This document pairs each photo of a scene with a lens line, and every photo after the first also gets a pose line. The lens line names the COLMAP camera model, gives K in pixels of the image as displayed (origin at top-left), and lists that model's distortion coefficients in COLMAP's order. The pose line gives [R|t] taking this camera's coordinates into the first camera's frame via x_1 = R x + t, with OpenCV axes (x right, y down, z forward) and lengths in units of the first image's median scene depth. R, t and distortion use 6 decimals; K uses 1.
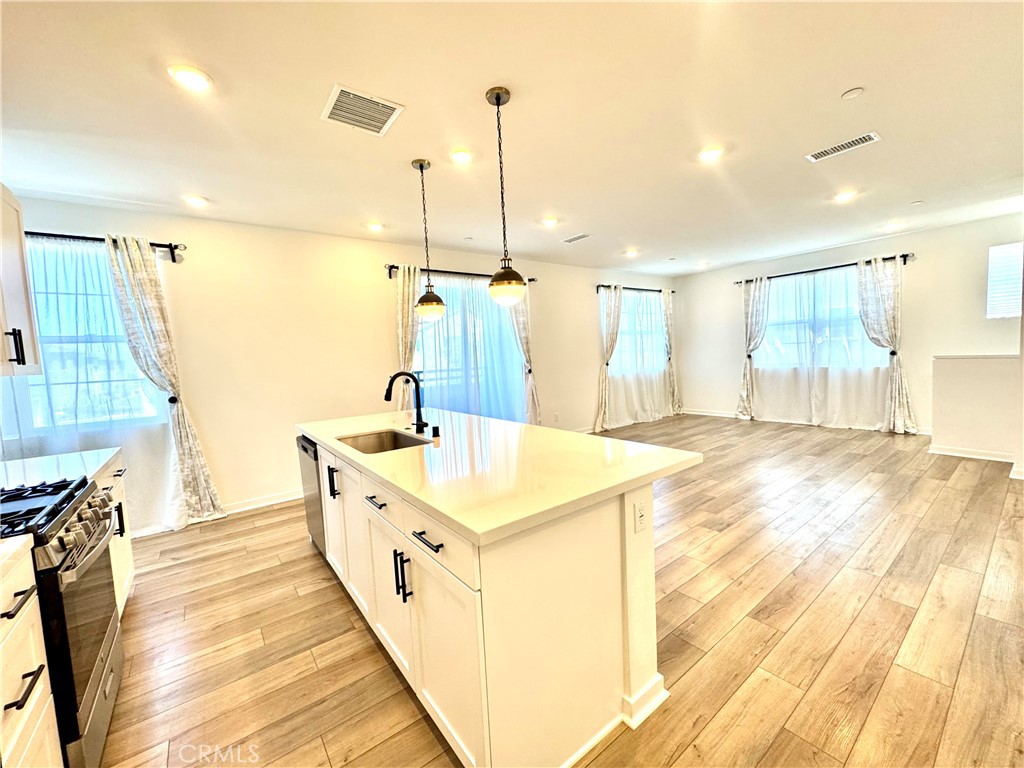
lens RADIAL K [[411.6, 0, 512.0], [0, 411.6, 384.0], [0, 0, 1]] dist [-0.002379, -0.000001]
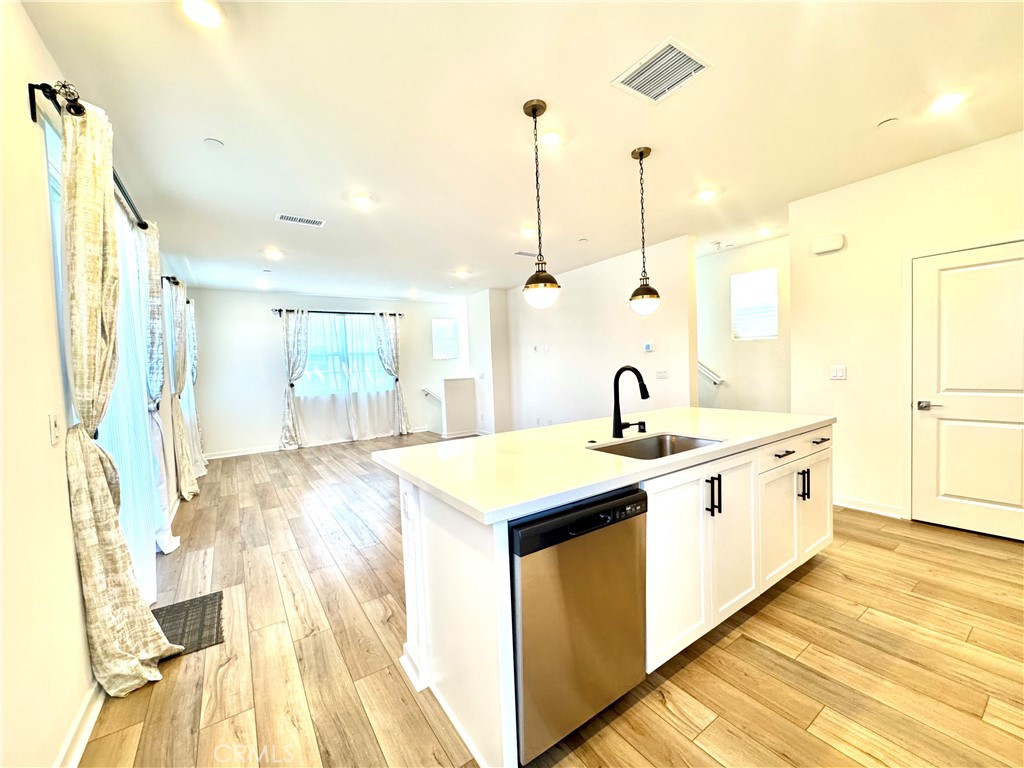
lens RADIAL K [[411.6, 0, 512.0], [0, 411.6, 384.0], [0, 0, 1]] dist [-0.002379, -0.000001]
pose [[0.049817, 0.001892, 0.998757, -0.819749], [0.109205, 0.993992, -0.007330, -0.009150], [-0.992770, 0.109434, 0.049311, 0.867471]]
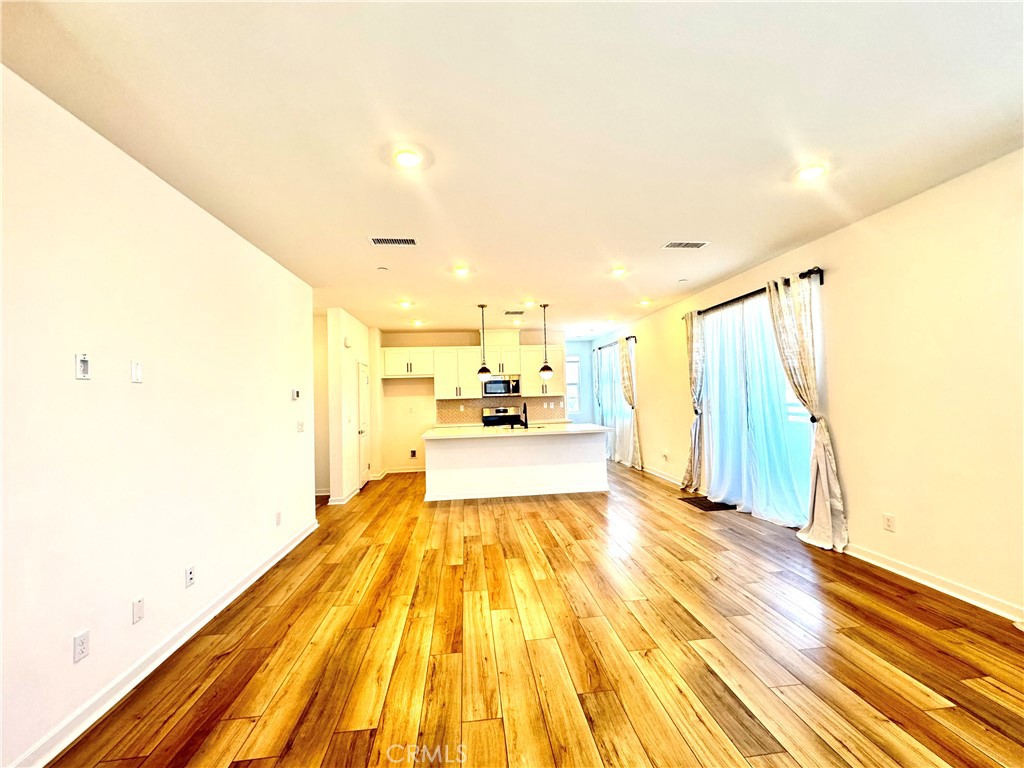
lens RADIAL K [[411.6, 0, 512.0], [0, 411.6, 384.0], [0, 0, 1]] dist [-0.002379, -0.000001]
pose [[-0.510517, 0.039042, -0.858981, 1.382144], [-0.007207, 0.998739, 0.049678, -0.191661], [0.859838, 0.031552, -0.509592, 1.587172]]
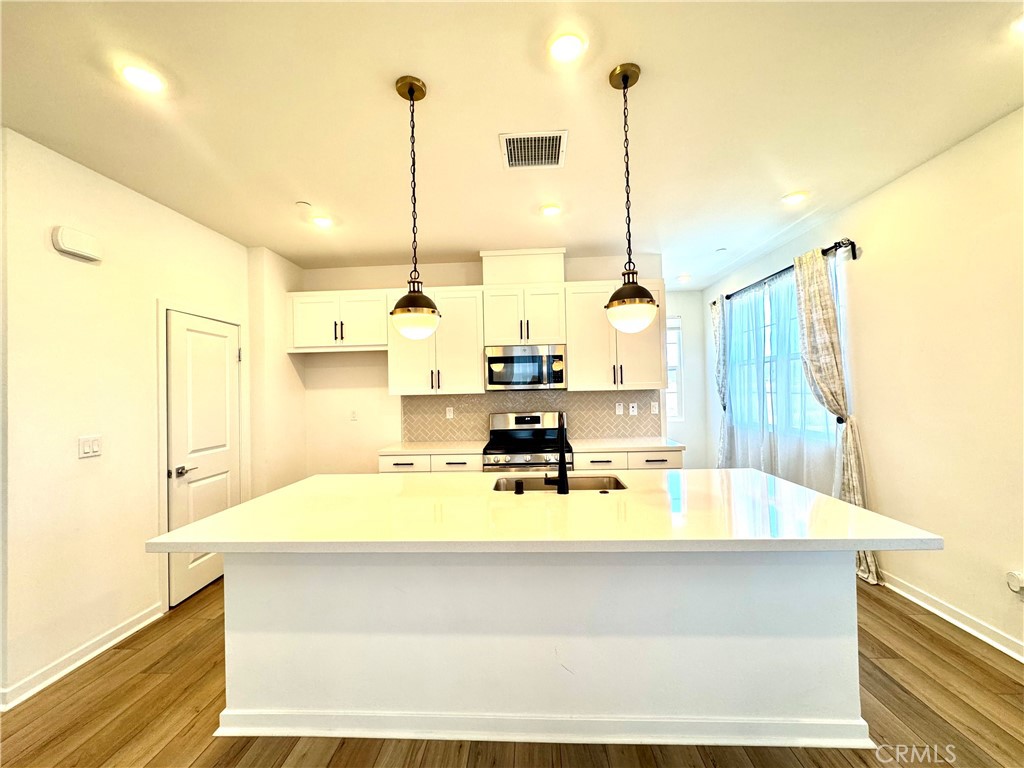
lens RADIAL K [[411.6, 0, 512.0], [0, 411.6, 384.0], [0, 0, 1]] dist [-0.002379, -0.000001]
pose [[-0.642051, 0.052439, -0.764866, 0.313846], [0.000286, 0.997674, 0.068160, -0.099812], [0.766662, 0.043544, -0.640573, 1.048499]]
